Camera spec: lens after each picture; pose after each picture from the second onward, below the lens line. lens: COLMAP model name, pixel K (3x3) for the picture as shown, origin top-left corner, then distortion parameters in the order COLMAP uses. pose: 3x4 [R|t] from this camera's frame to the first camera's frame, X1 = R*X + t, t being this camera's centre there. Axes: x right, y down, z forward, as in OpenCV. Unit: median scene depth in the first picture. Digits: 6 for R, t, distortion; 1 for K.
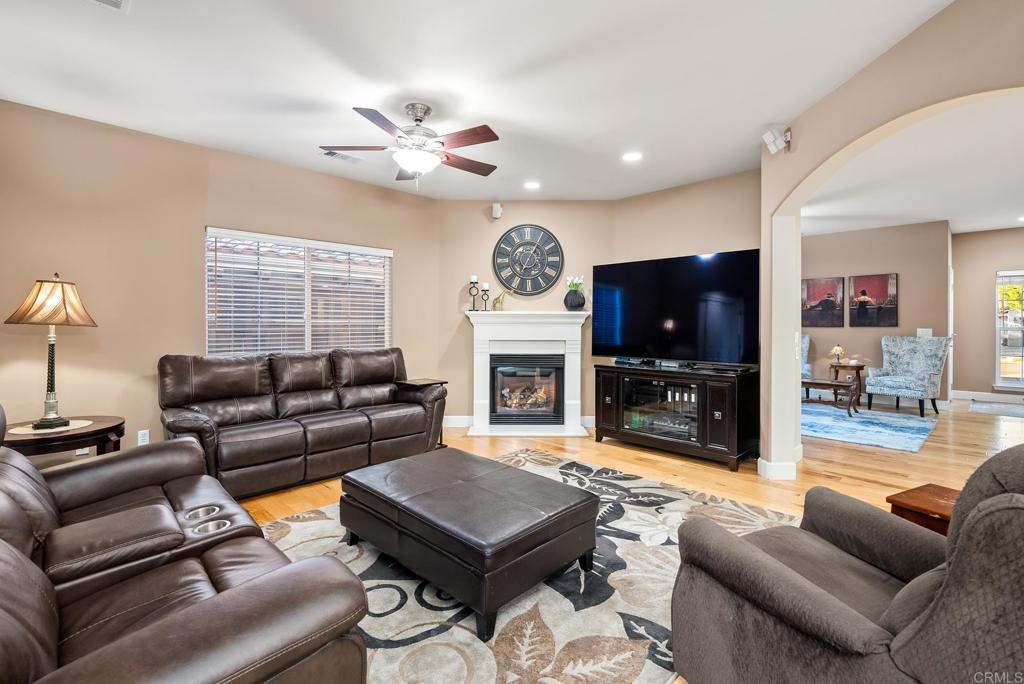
lens RADIAL K [[468.0, 0, 515.9], [0, 468.0, 329.1], [0, 0, 1]] dist [-0.001418, 0.000293]
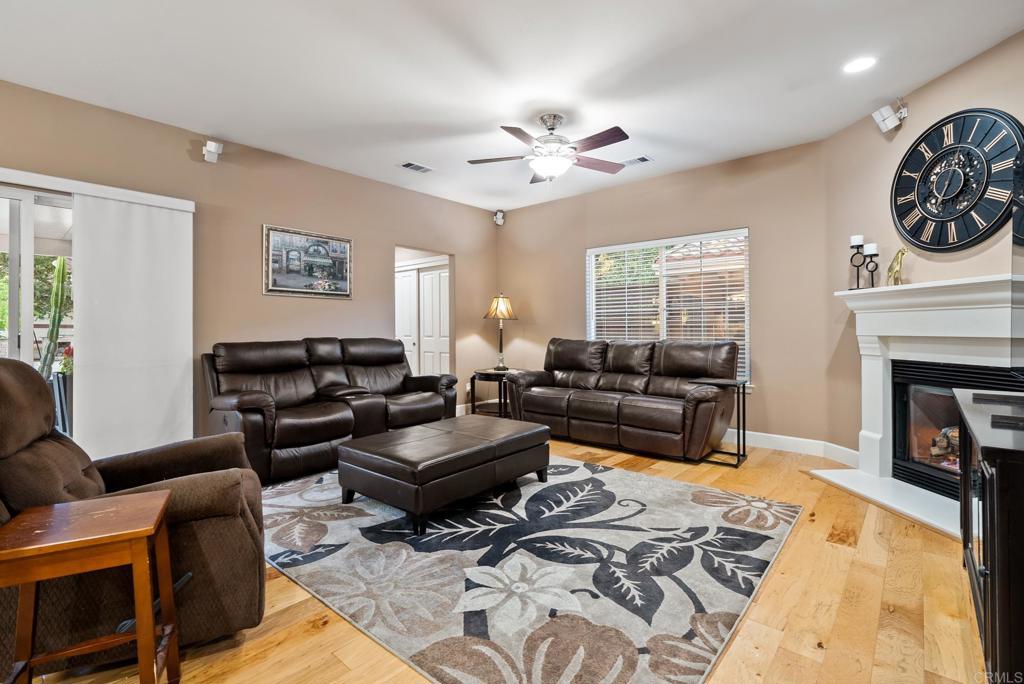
lens RADIAL K [[468.0, 0, 515.9], [0, 468.0, 329.1], [0, 0, 1]] dist [-0.001418, 0.000293]
pose [[0.063197, -0.005609, -0.997985, 0.743443], [-0.011699, 0.999911, -0.006361, 0.034101], [0.997932, 0.012077, 0.063126, 0.697583]]
